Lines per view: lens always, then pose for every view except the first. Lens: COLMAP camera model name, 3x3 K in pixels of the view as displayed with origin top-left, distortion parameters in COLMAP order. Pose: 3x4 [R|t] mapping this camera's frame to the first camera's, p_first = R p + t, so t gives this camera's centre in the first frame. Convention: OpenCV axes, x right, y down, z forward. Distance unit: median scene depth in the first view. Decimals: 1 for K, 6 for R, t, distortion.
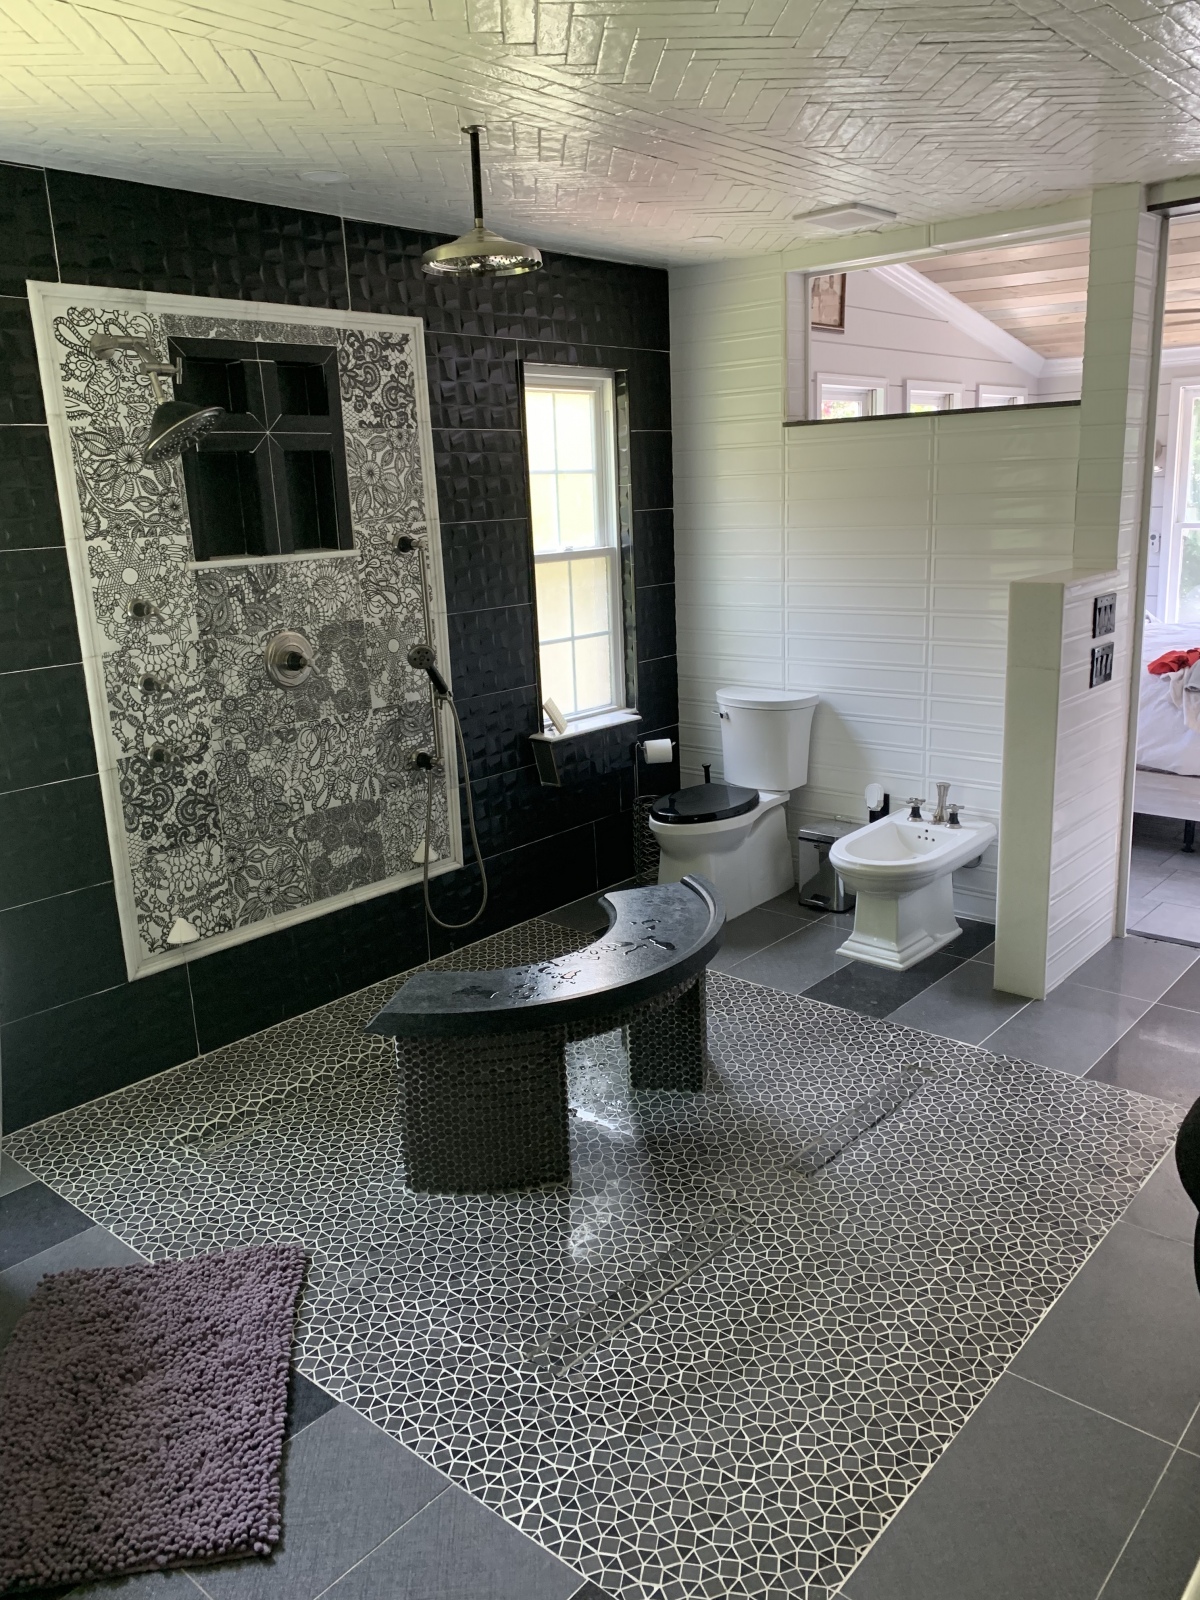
lens RADIAL K [[1214.2, 0, 603.0], [0, 1214.2, 786.7], [0, 0, 1]] dist [0.022725, -0.027628]
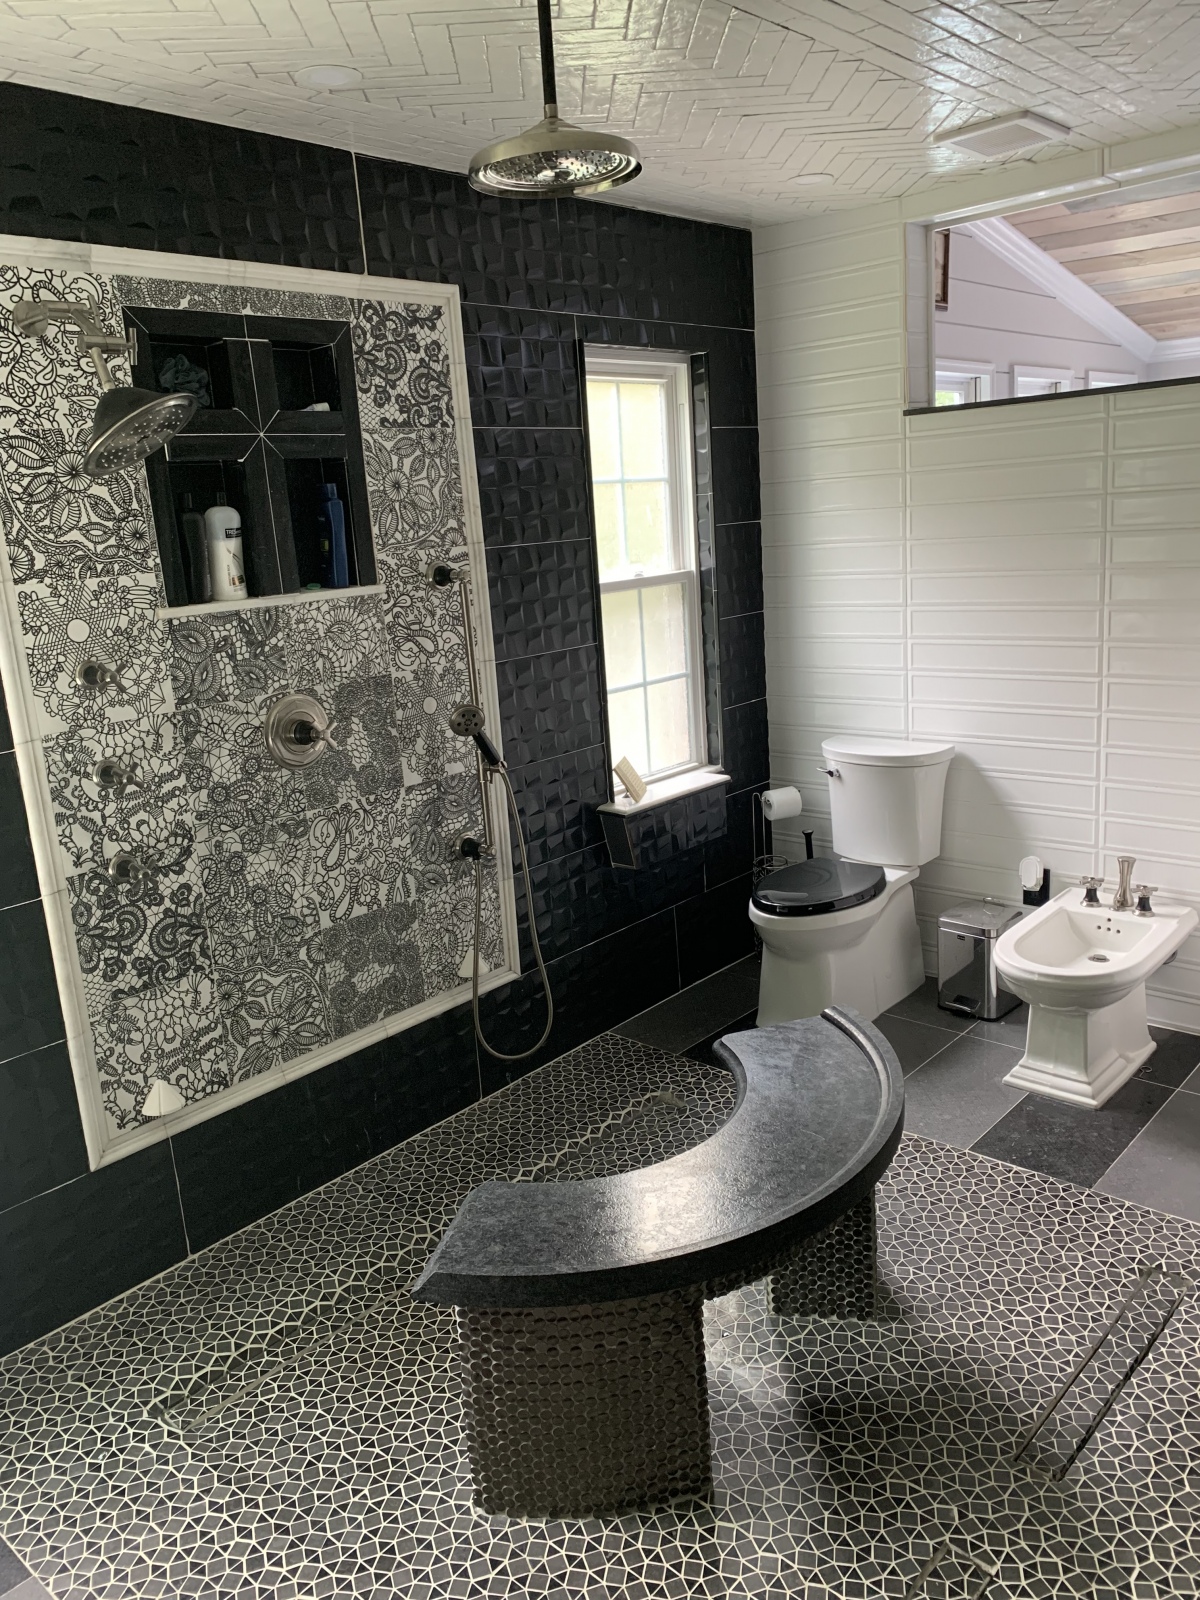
lens RADIAL K [[1214.2, 0, 594.6], [0, 1214.2, 794.8], [0, 0, 1]] dist [0.022725, -0.027628]
pose [[0.999456, -0.023469, -0.023191, -0.054176], [0.023231, 0.999675, -0.010499, -0.052212], [0.023429, 0.009955, 0.999676, 0.241910]]
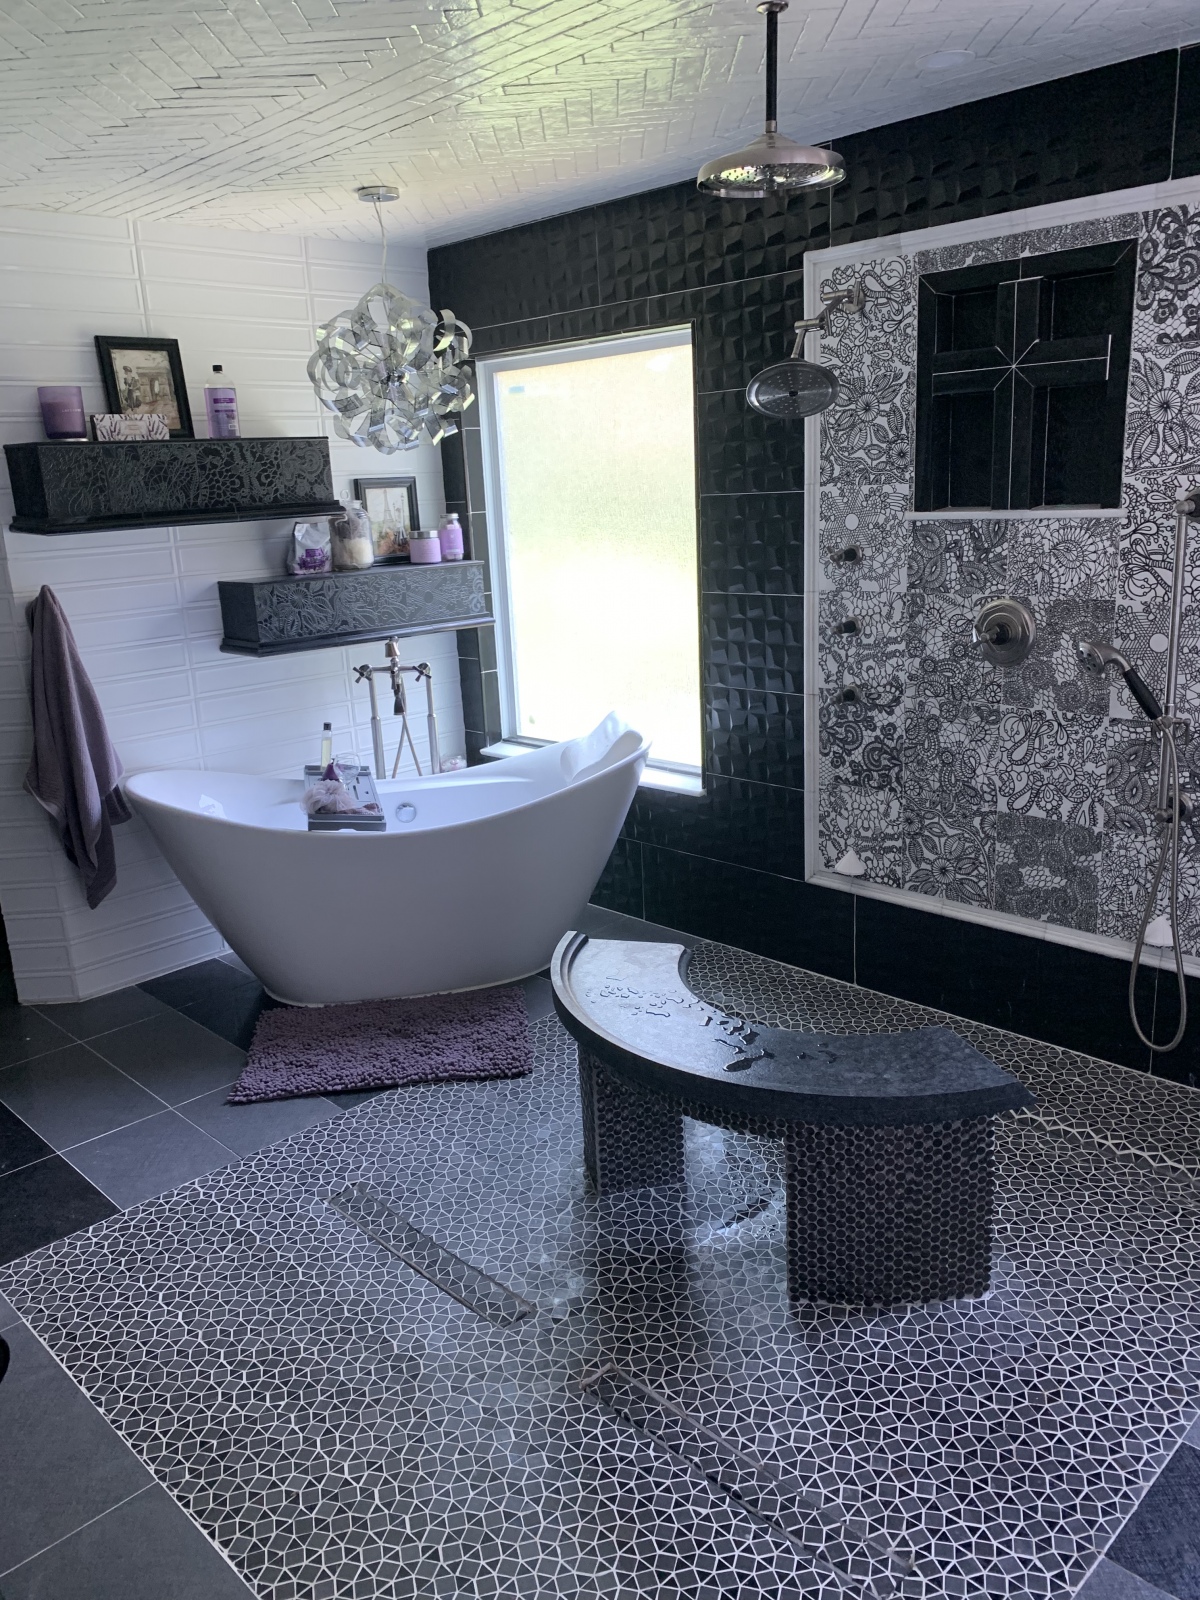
lens RADIAL K [[1214.2, 0, 606.1], [0, 1214.2, 798.3], [0, 0, 1]] dist [0.022725, -0.027628]
pose [[-0.063804, 0.298812, -0.952177, 0.629954], [-0.190702, 0.932888, 0.305537, -0.207306], [0.979572, 0.201077, -0.002538, 0.757051]]
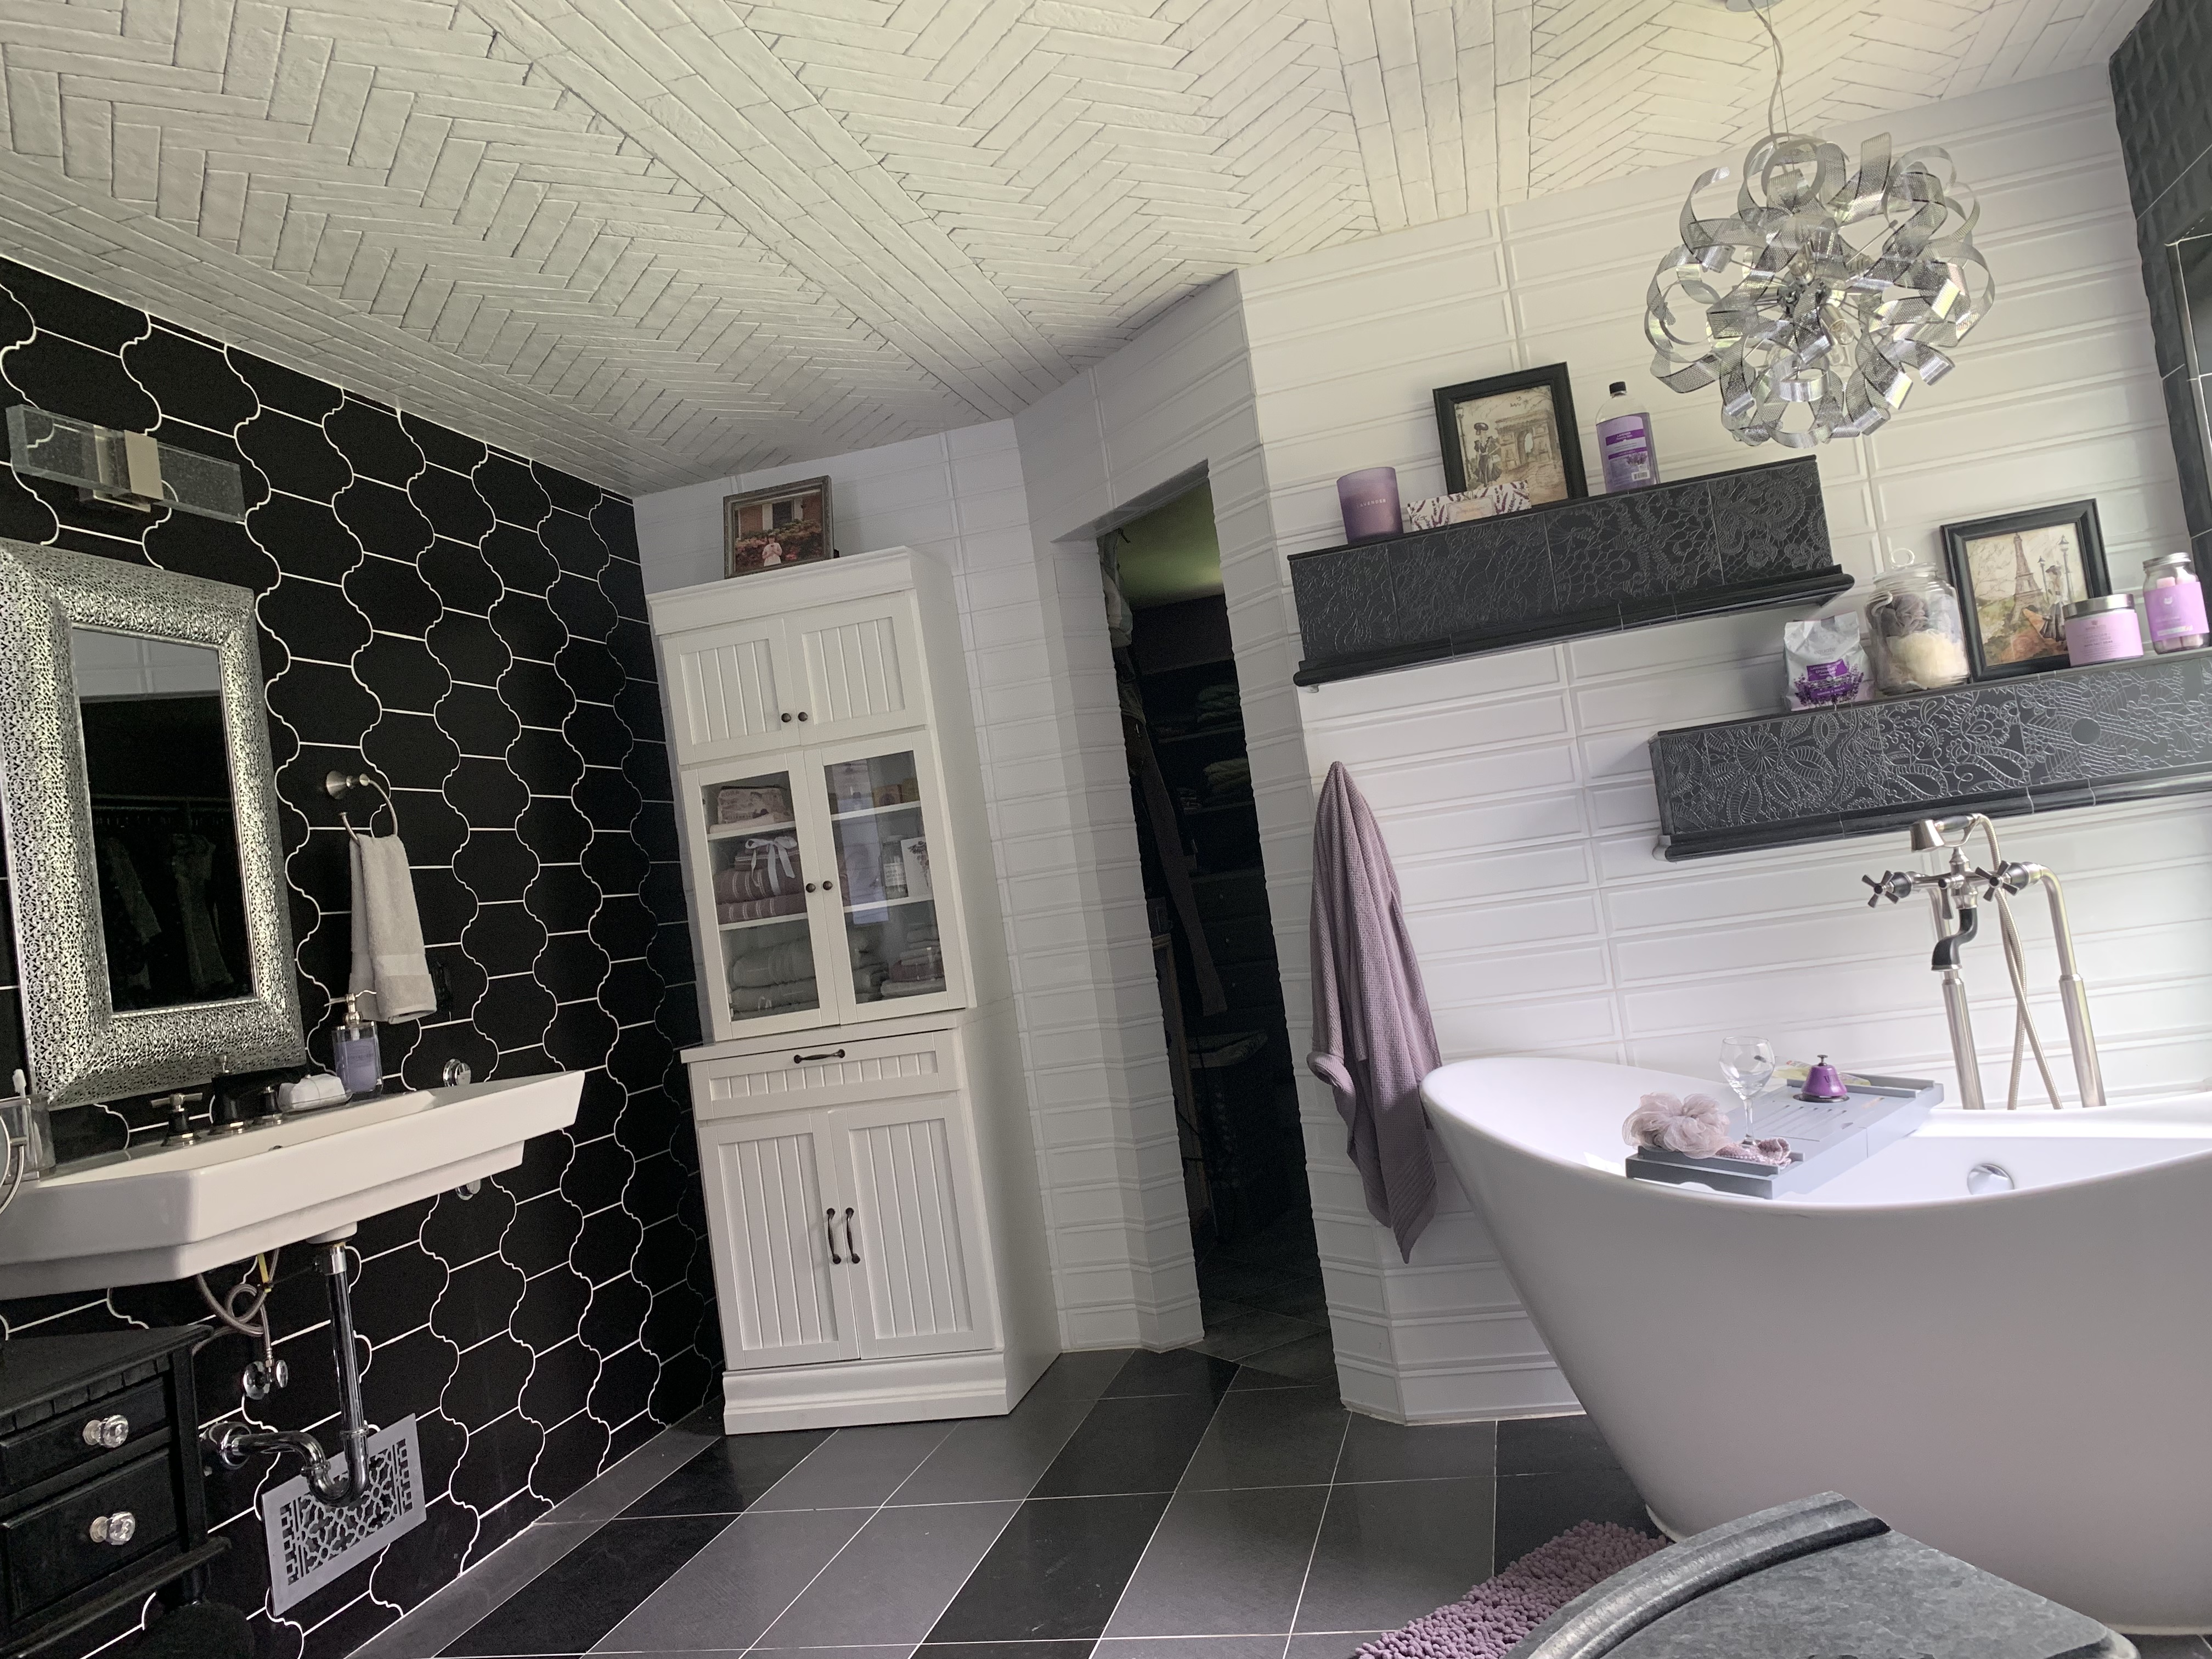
lens RADIAL K [[1678.7, 0, 1112.6], [0, 1678.7, 823.1], [0, 0, 1]] dist [0.022725, -0.027628]
pose [[-0.867198, 0.147044, -0.475758, 0.209620], [0.063502, 0.980263, 0.187224, -0.125958], [0.493898, 0.132148, -0.859419, 1.007454]]
